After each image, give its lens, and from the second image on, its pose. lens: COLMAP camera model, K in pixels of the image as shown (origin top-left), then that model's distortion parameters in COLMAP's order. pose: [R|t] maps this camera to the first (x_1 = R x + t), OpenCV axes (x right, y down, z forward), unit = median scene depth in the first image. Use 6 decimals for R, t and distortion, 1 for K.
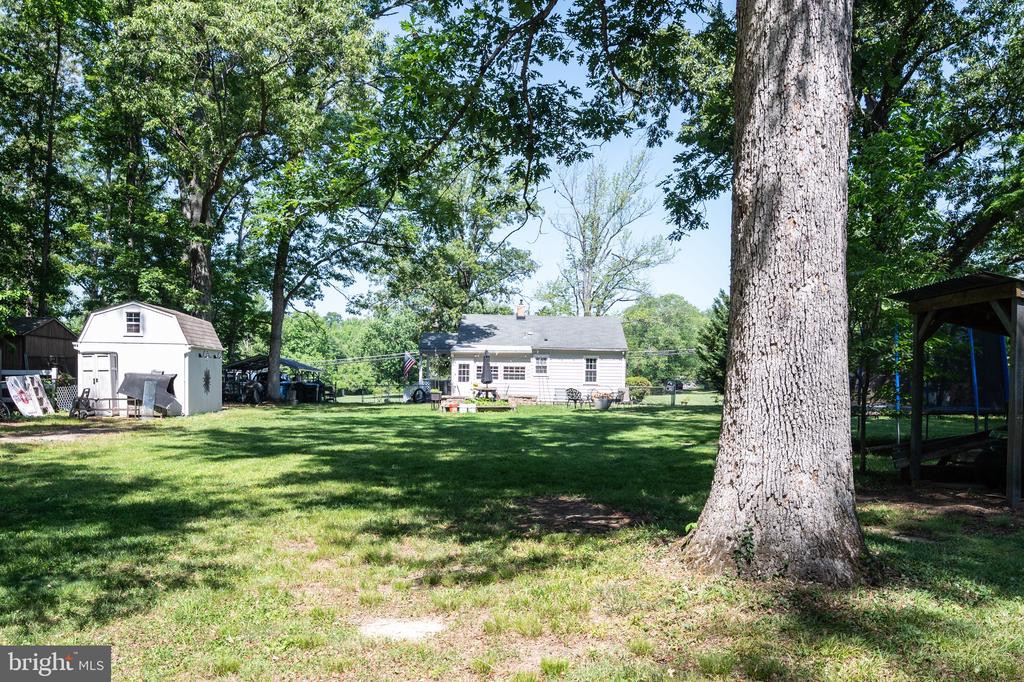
lens RADIAL K [[821.1, 0, 511.0], [0, 821.1, 392.9], [0, 0, 1]] dist [0.000636, 0.000398]
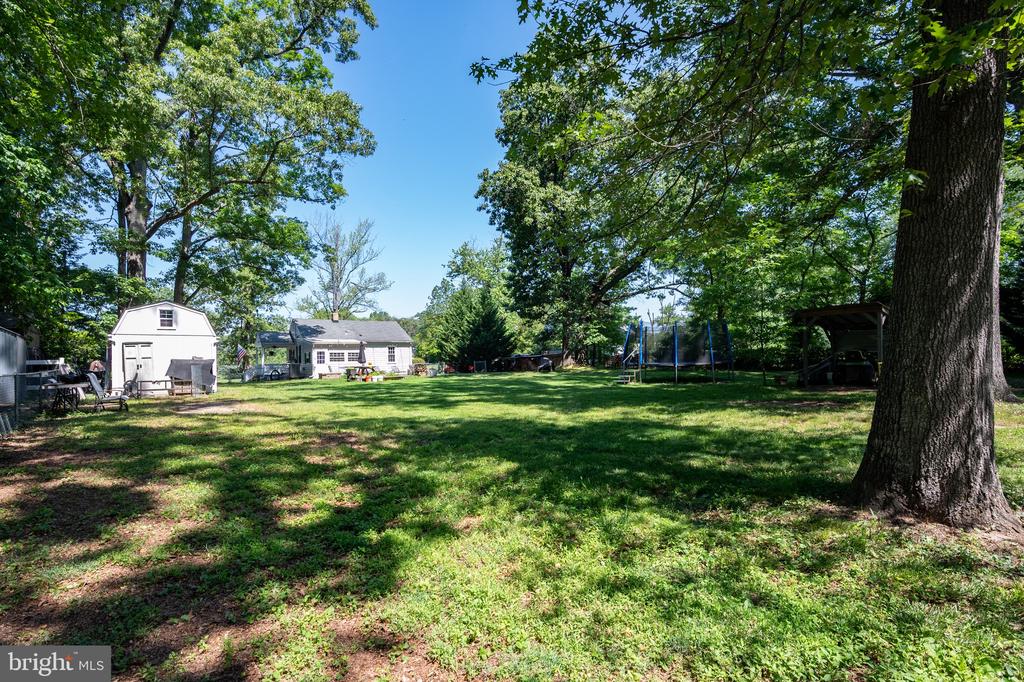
lens RADIAL K [[503.2, 0, 507.9], [0, 503.2, 364.1], [0, 0, 1]] dist [-0.001052, -0.000025]
pose [[0.832762, -0.032522, 0.552675, -0.257720], [0.040459, 0.999179, -0.002166, 0.002694], [-0.552150, 0.024164, 0.833394, 0.054938]]
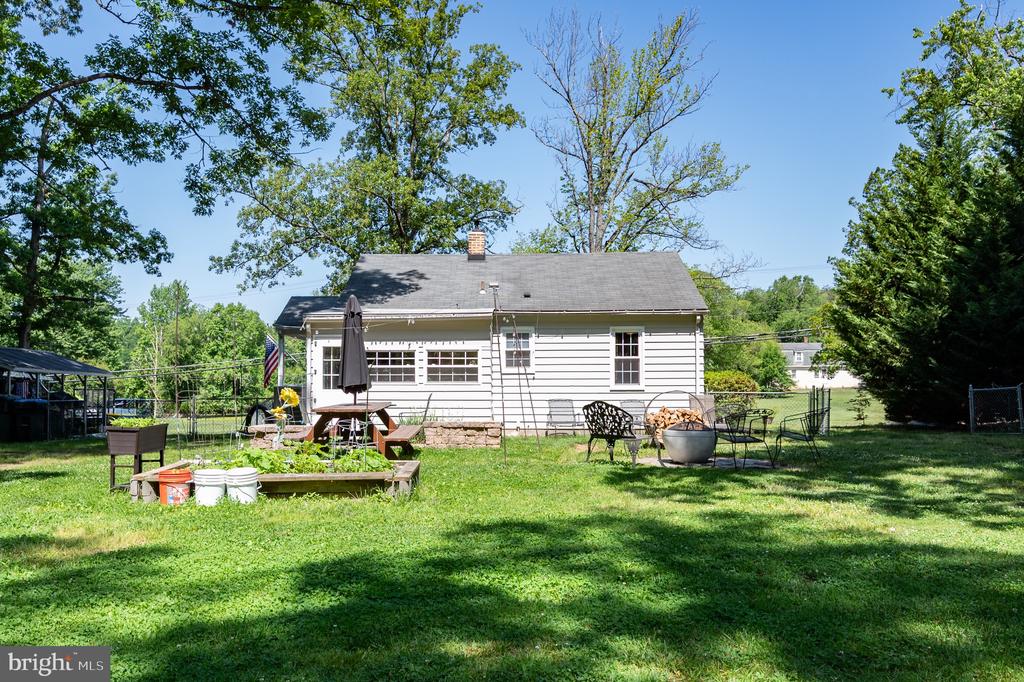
lens RADIAL K [[900.7, 0, 445.7], [0, 900.7, 371.4], [0, 0, 1]] dist [-0.006355, 0.002561]
pose [[0.998151, -0.019803, -0.057462, 0.025346], [0.017906, 0.999283, -0.033352, -0.005417], [0.058082, 0.032261, 0.997790, 0.494862]]
